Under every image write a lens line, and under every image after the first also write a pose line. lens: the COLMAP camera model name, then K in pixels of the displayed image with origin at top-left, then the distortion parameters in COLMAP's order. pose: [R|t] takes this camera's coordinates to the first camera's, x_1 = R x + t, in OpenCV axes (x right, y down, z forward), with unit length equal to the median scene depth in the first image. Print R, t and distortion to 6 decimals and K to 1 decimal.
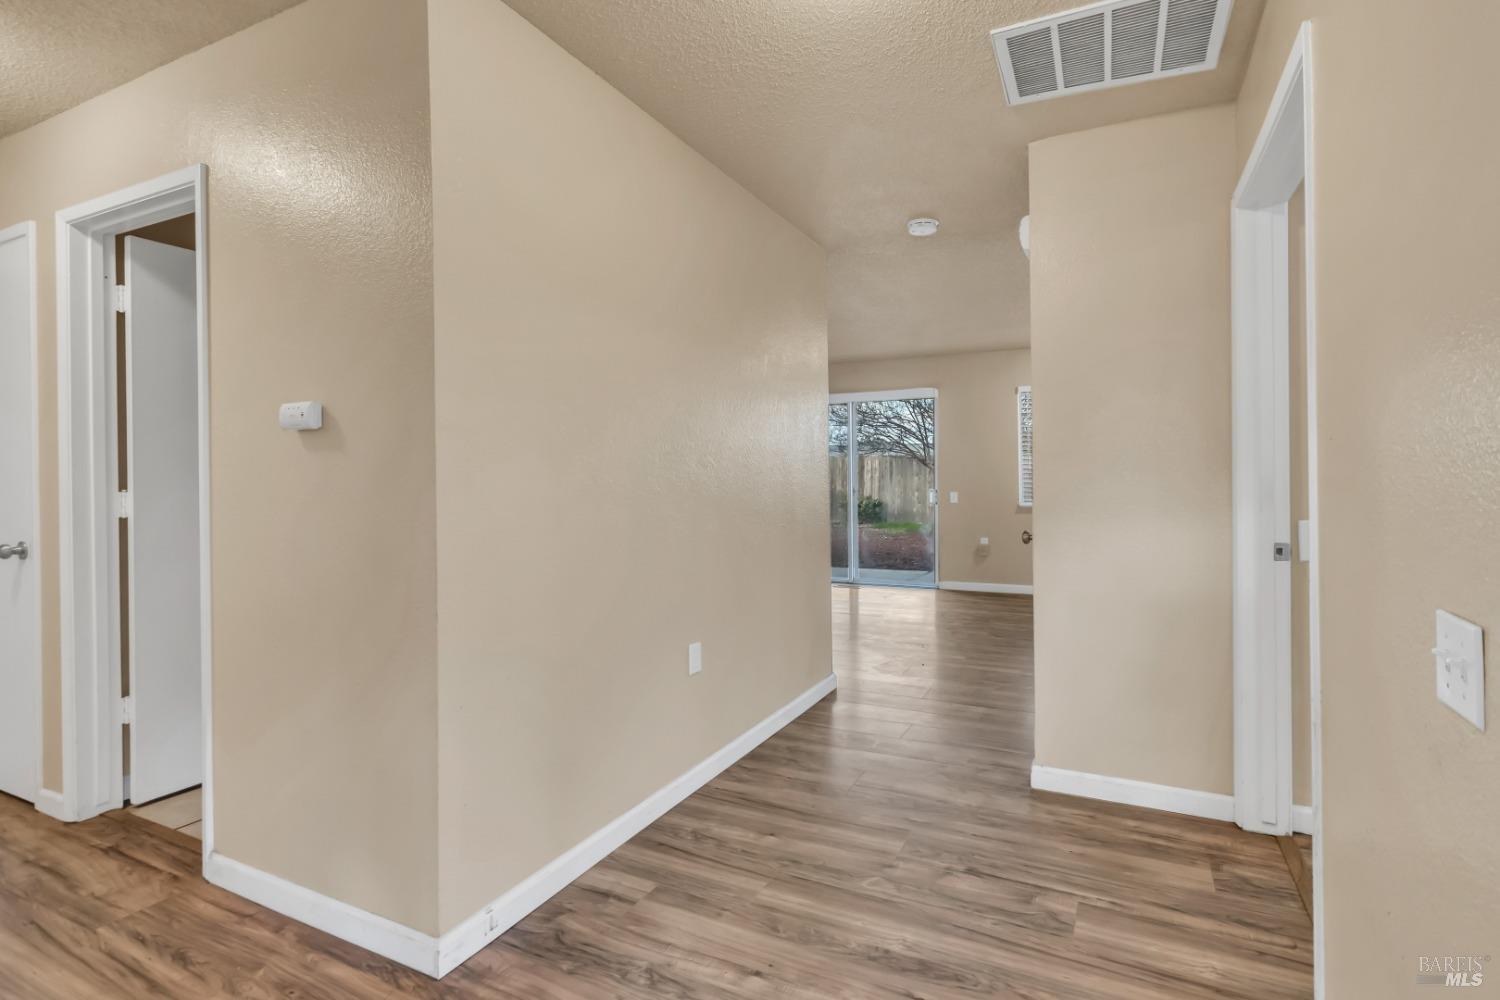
lens RADIAL K [[731.9, 0, 766.0], [0, 731.9, 481.9], [0, 0, 1]] dist [-0.000993, -0.000199]
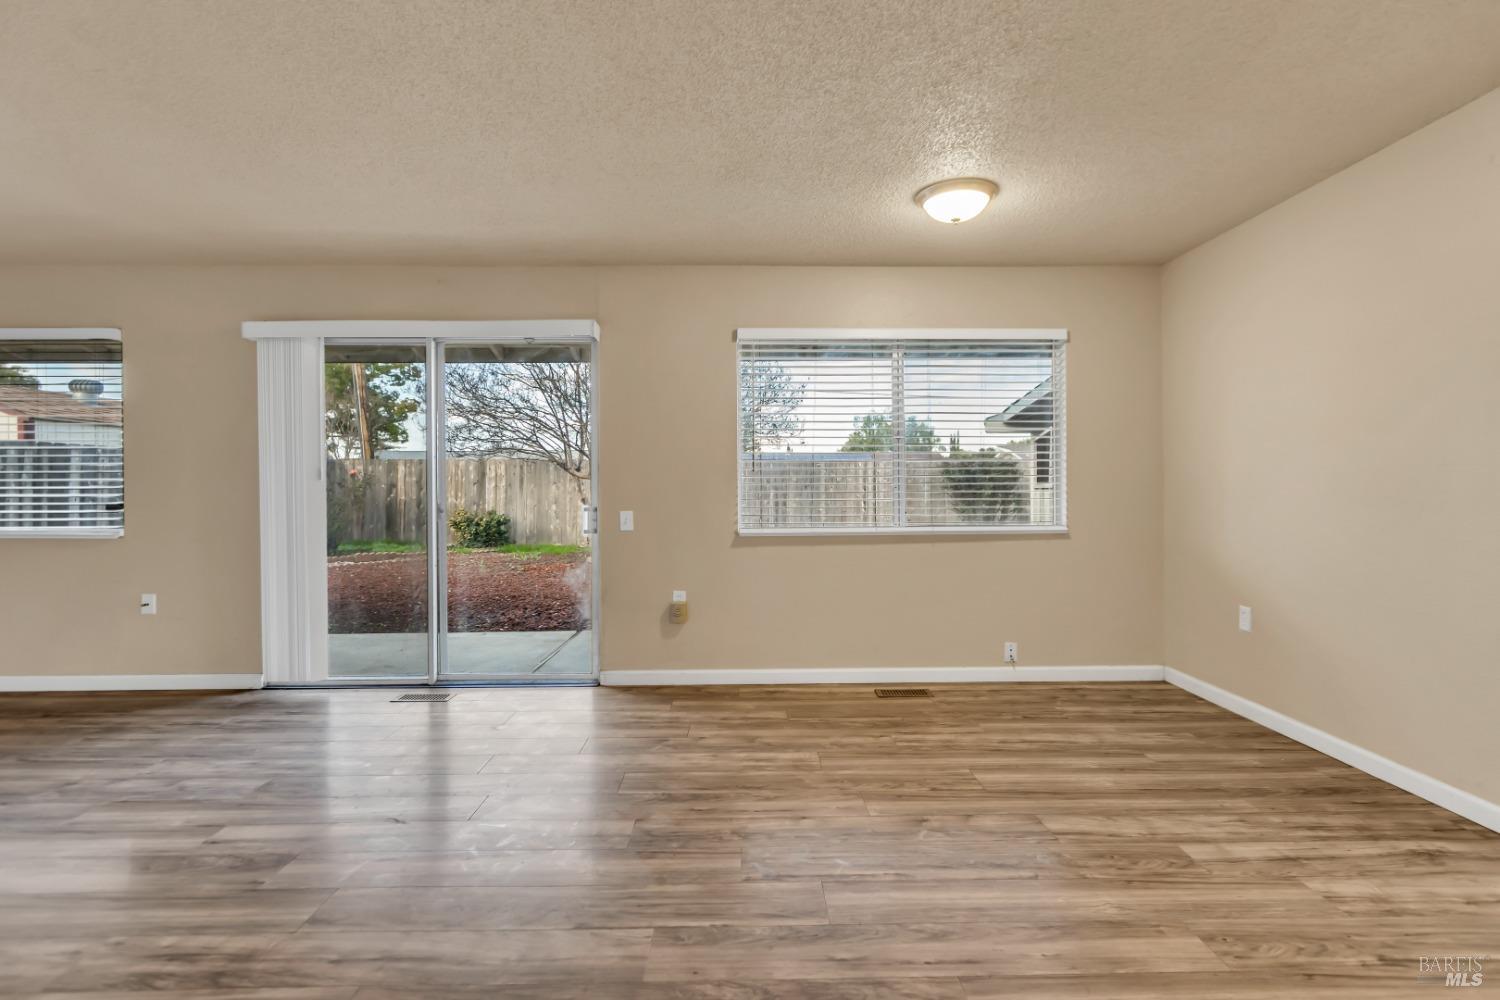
lens RADIAL K [[731.9, 0, 766.0], [0, 731.9, 481.9], [0, 0, 1]] dist [-0.000993, -0.000199]
pose [[0.883805, 0.004506, 0.467834, 0.046658], [0.001941, 0.999910, -0.013298, -0.000394], [-0.467852, 0.012661, 0.883716, 0.240368]]
